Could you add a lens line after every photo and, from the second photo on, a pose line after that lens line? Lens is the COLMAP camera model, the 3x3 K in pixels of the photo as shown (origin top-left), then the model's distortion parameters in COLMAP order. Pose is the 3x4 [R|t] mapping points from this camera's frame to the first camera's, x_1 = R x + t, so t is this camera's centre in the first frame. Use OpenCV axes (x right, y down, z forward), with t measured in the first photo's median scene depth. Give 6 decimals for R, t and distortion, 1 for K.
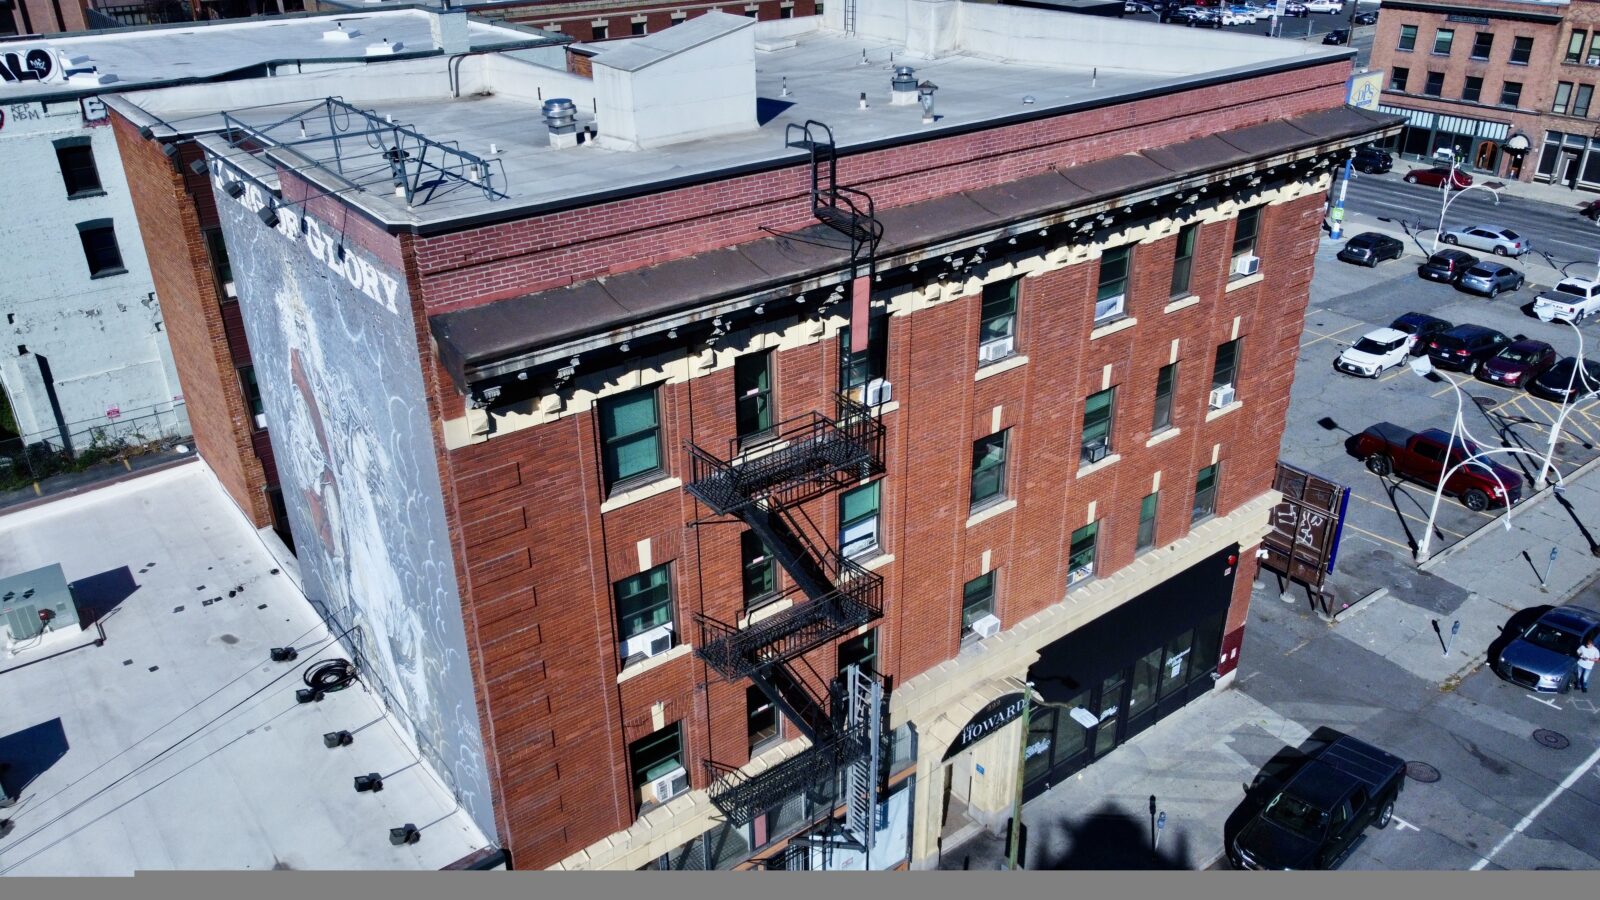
lens RADIAL K [[1213.3, 0, 800.0], [0, 1213.3, 450.0], [0, 0, 1]] dist [-0.008417, 0.003421]
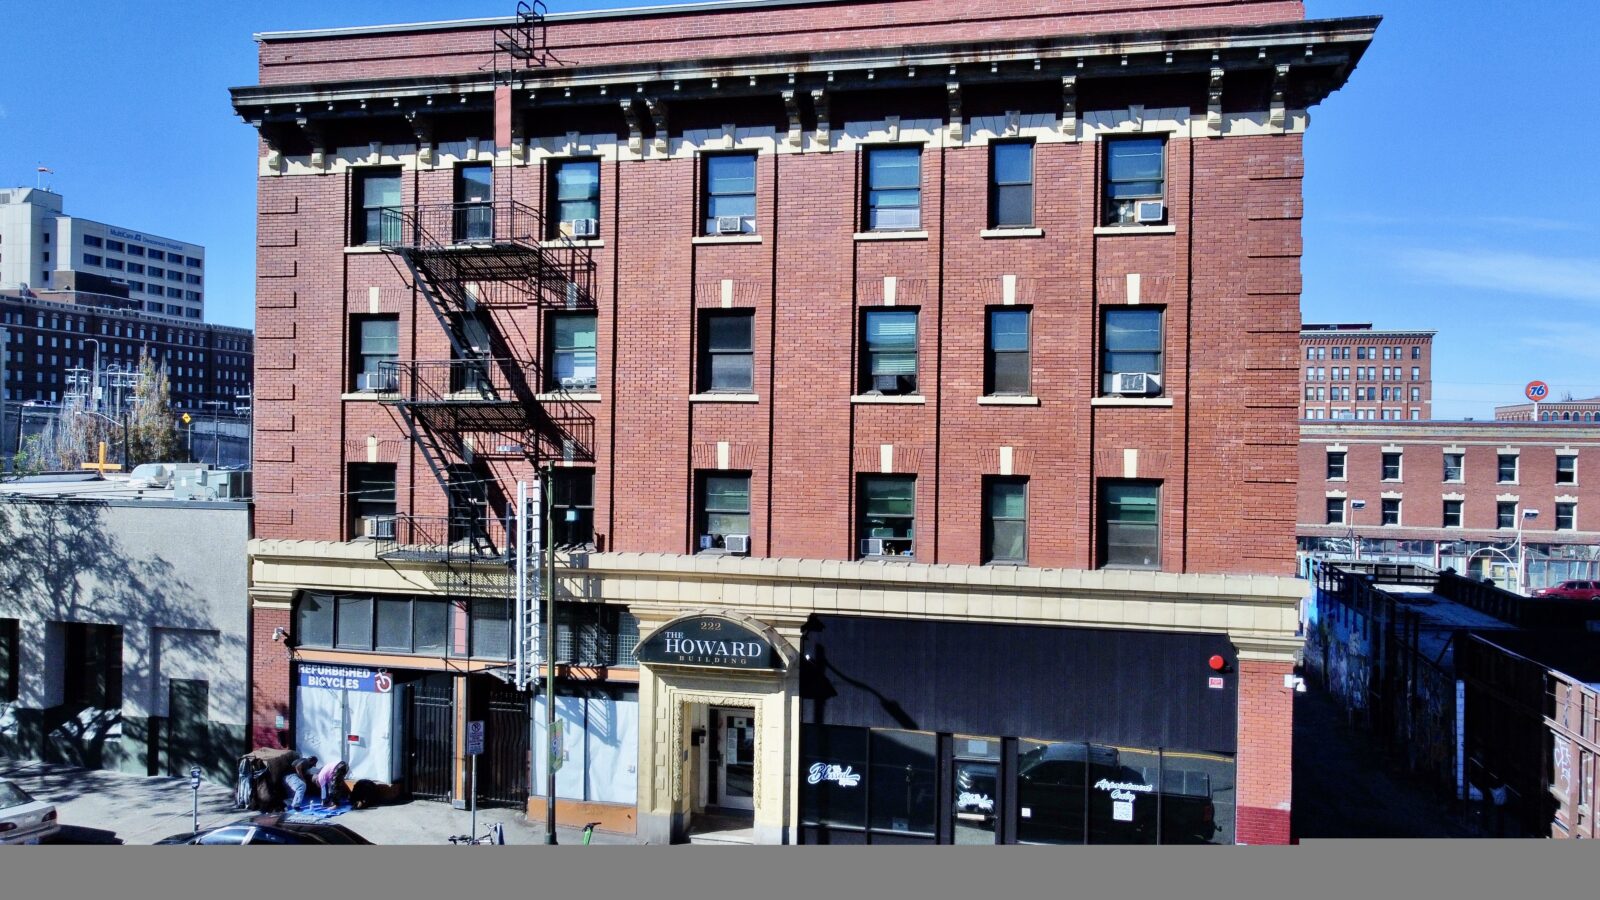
lens RADIAL K [[1213.3, 0, 800.0], [0, 1213.3, 450.0], [0, 0, 1]] dist [-0.008417, 0.003421]
pose [[0.625196, 0.020742, -0.780192, 1.217851], [-0.367386, 0.889790, -0.270744, 0.422852], [0.688591, 0.455900, 0.563913, 0.630144]]
